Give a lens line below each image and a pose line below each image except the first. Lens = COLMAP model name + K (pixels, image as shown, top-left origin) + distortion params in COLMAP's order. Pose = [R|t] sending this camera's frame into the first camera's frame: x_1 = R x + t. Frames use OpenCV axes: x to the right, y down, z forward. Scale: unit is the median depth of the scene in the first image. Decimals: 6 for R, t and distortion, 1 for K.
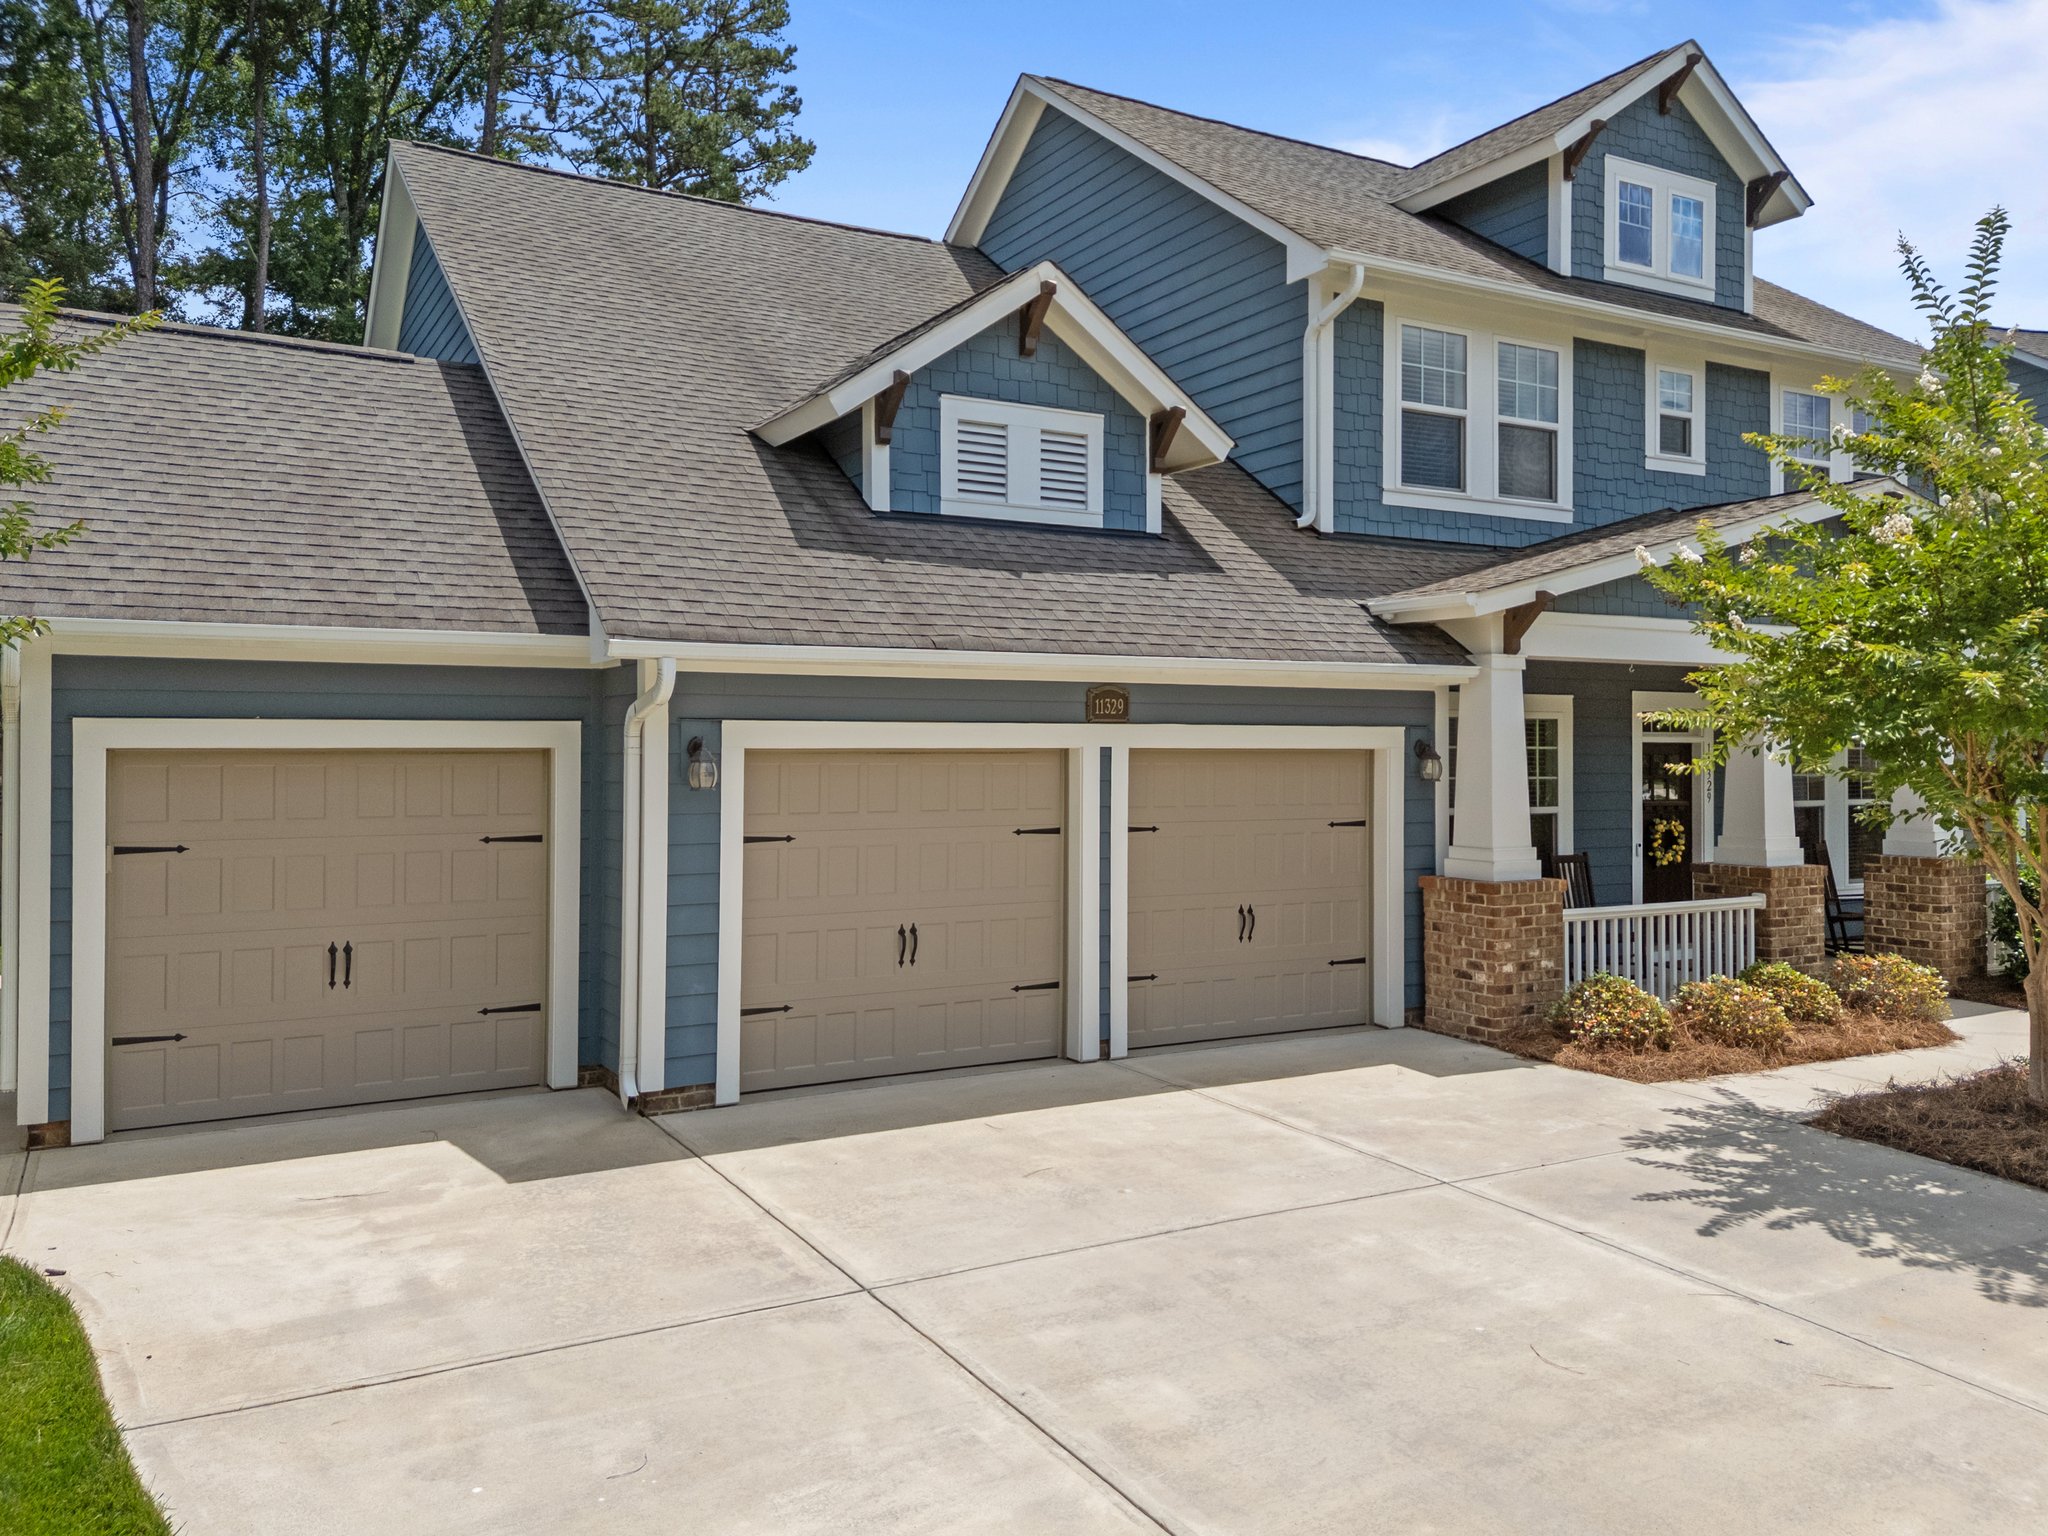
lens RADIAL K [[1555.6, 0, 1016.5], [0, 1555.6, 715.1], [0, 0, 1]] dist [0.073577, -0.094897]
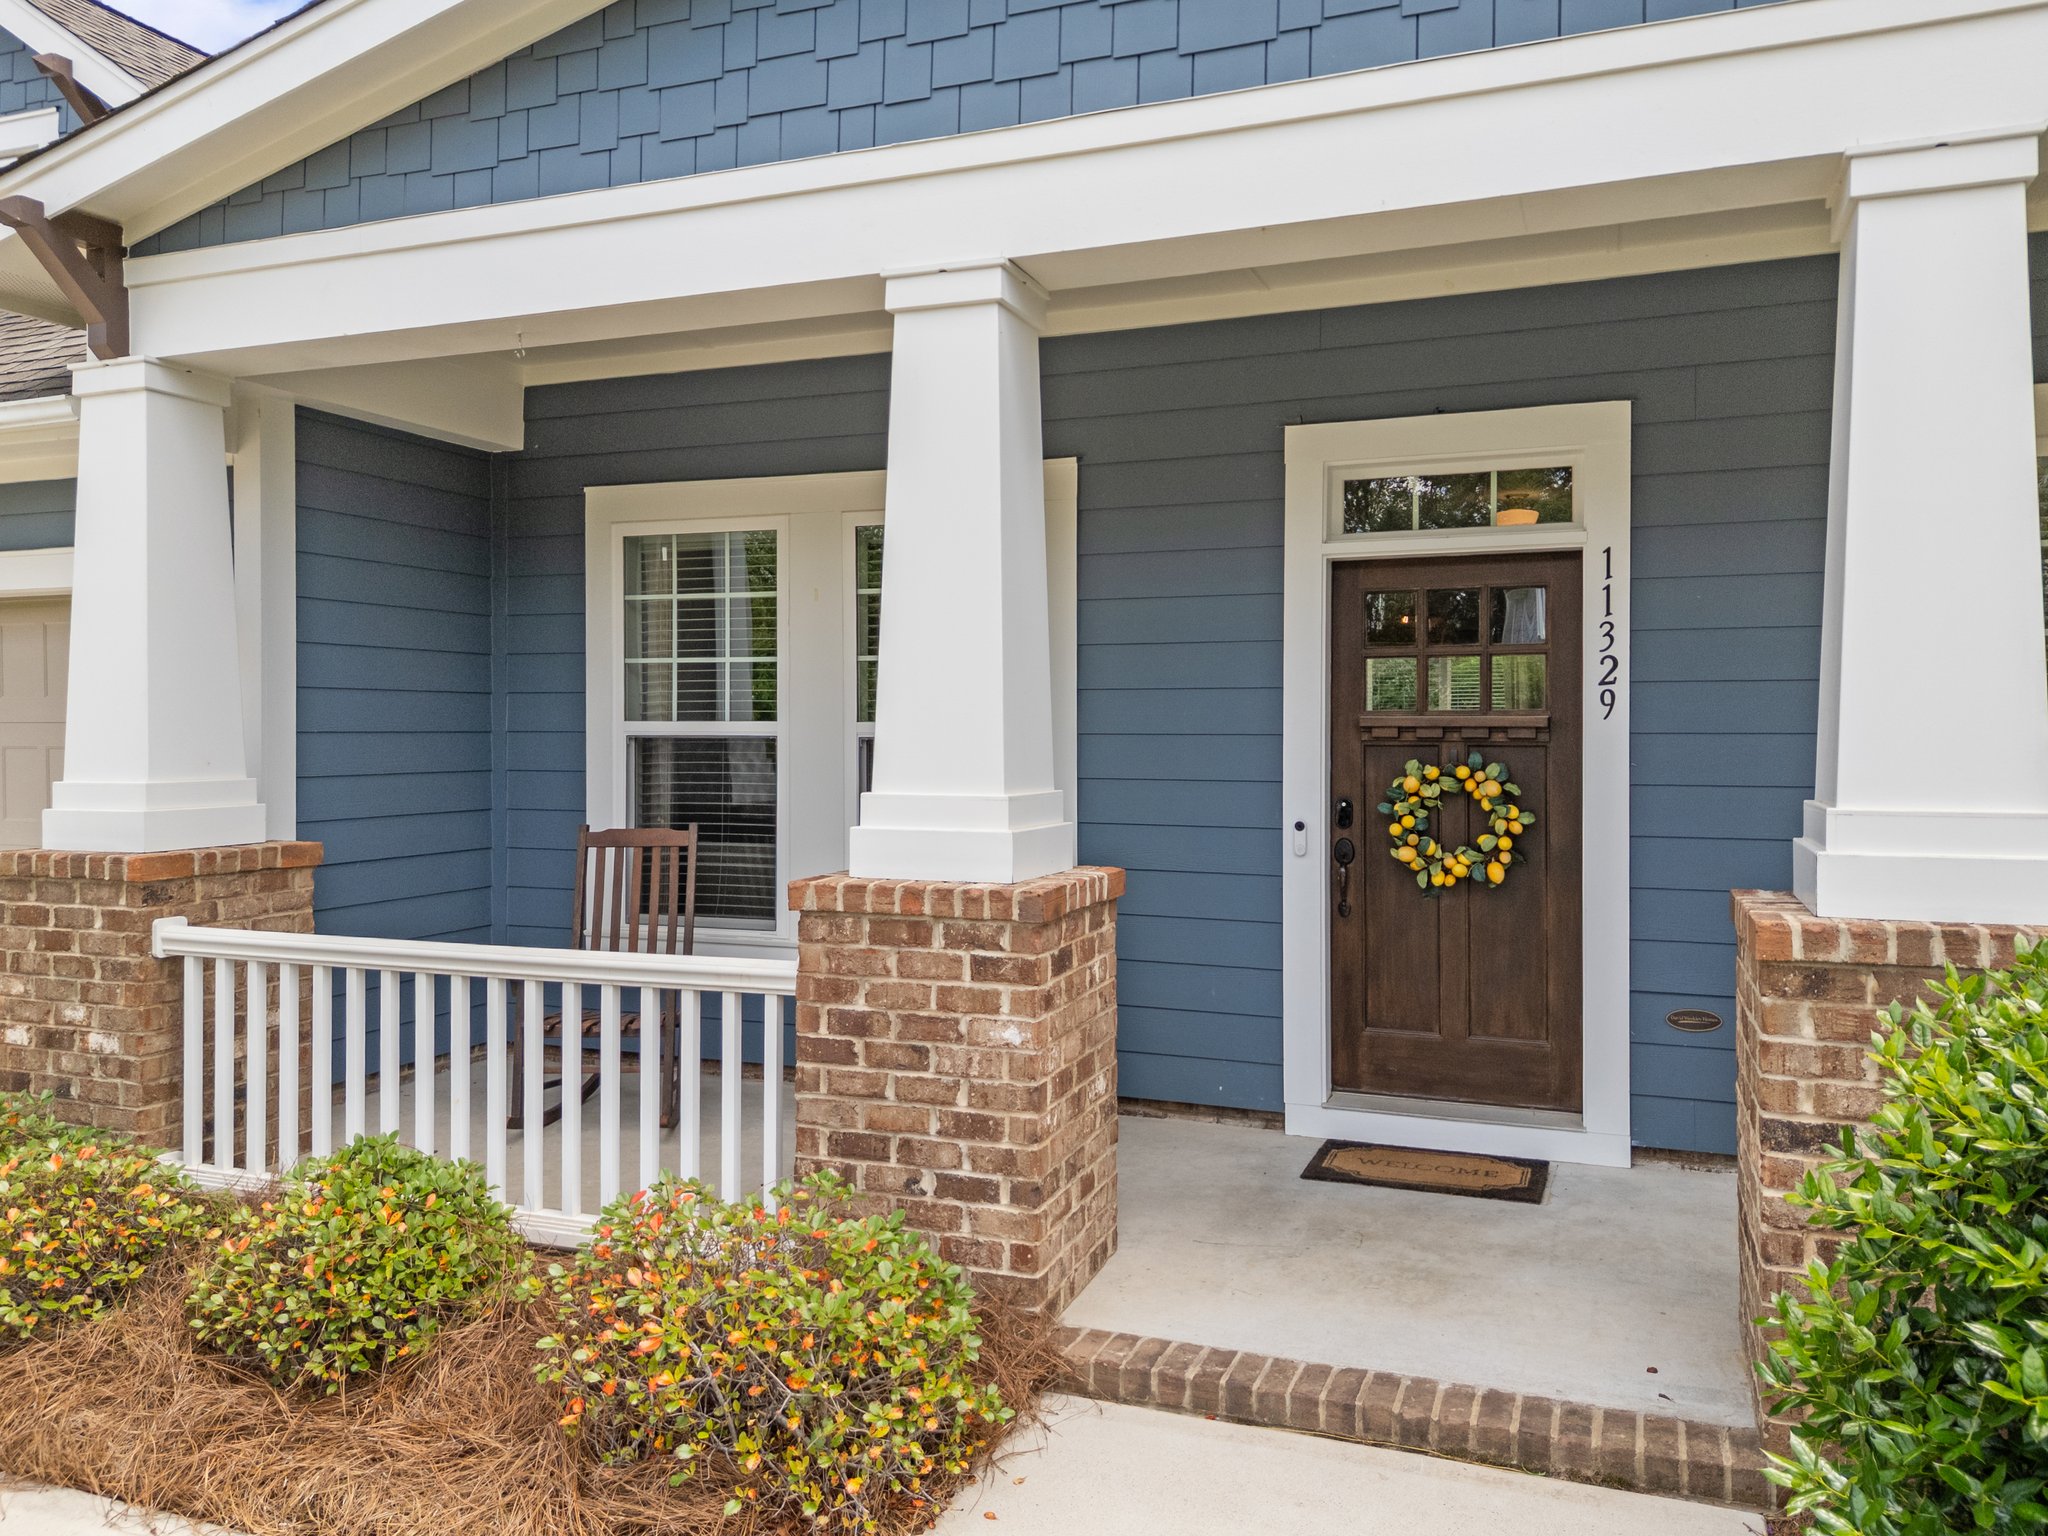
lens RADIAL K [[1532.5, 0, 1022.8], [0, 1532.5, 739.7], [0, 0, 1]] dist [0.065358, -0.071304]
pose [[0.625825, 0.001434, -0.779962, 0.817388], [0.018989, 0.999674, 0.017075, 0.068026], [0.779732, -0.025497, 0.625594, 0.899764]]
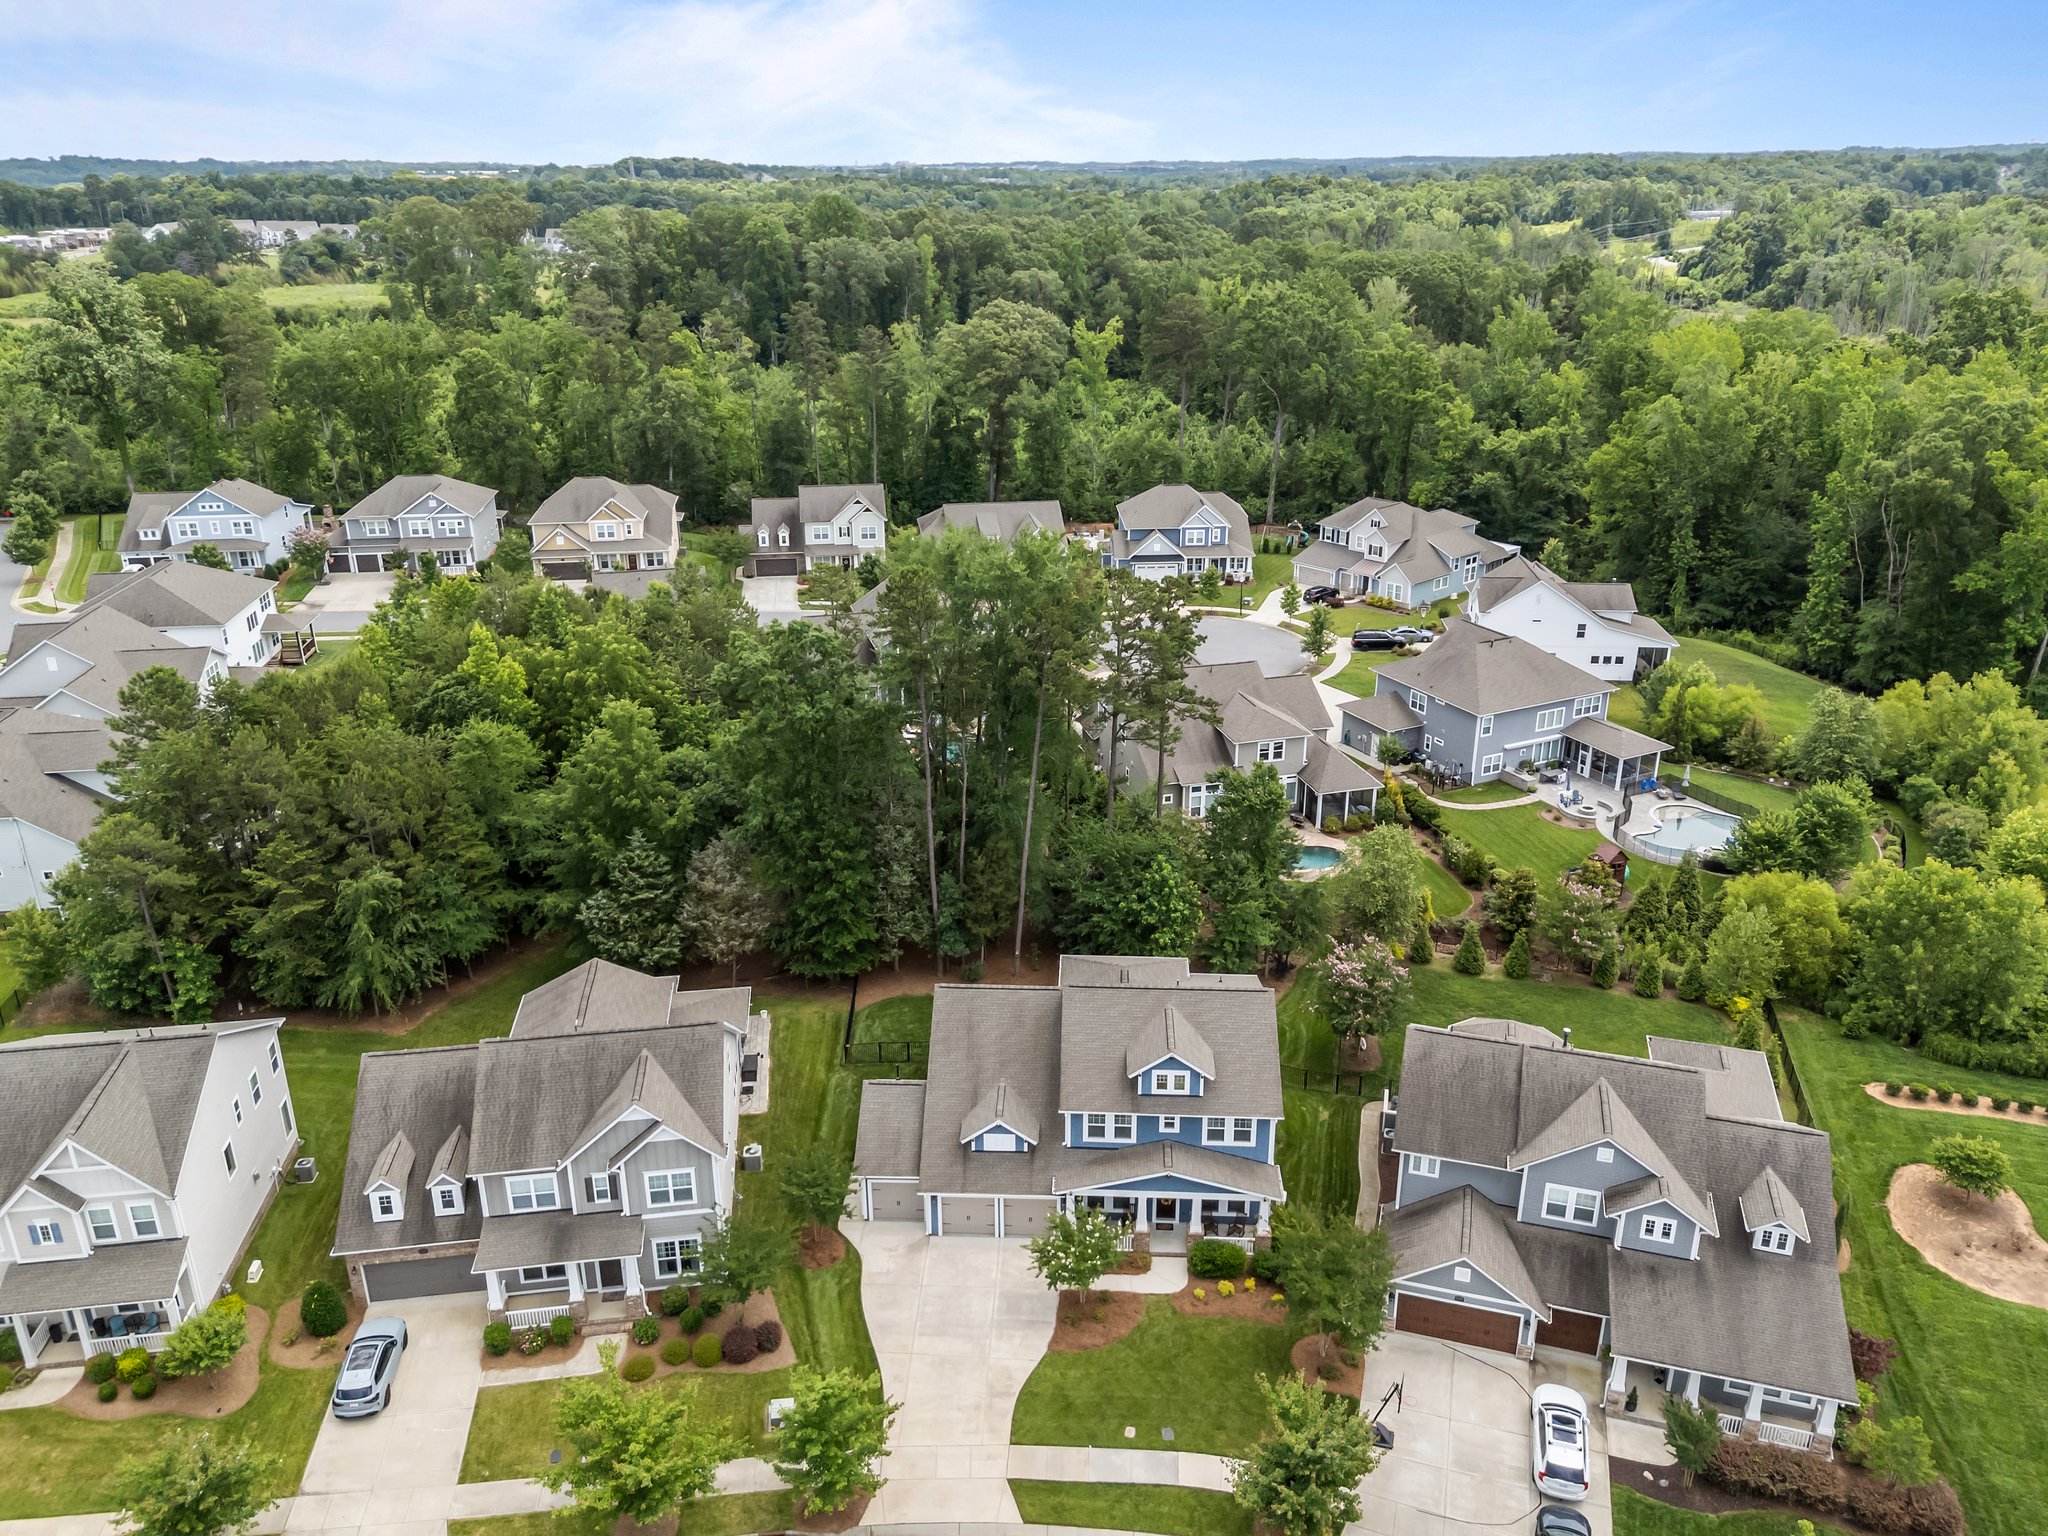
lens RADIAL K [[1494.3, 0, 1025.7], [0, 1494.3, 740.9], [0, 0, 1]] dist [0.079359, -0.106087]
pose [[0.840003, 0.178226, -0.512475, 2.684640], [0.024681, 0.930983, 0.364228, -3.580649], [0.542020, -0.318601, 0.777629, -2.848076]]
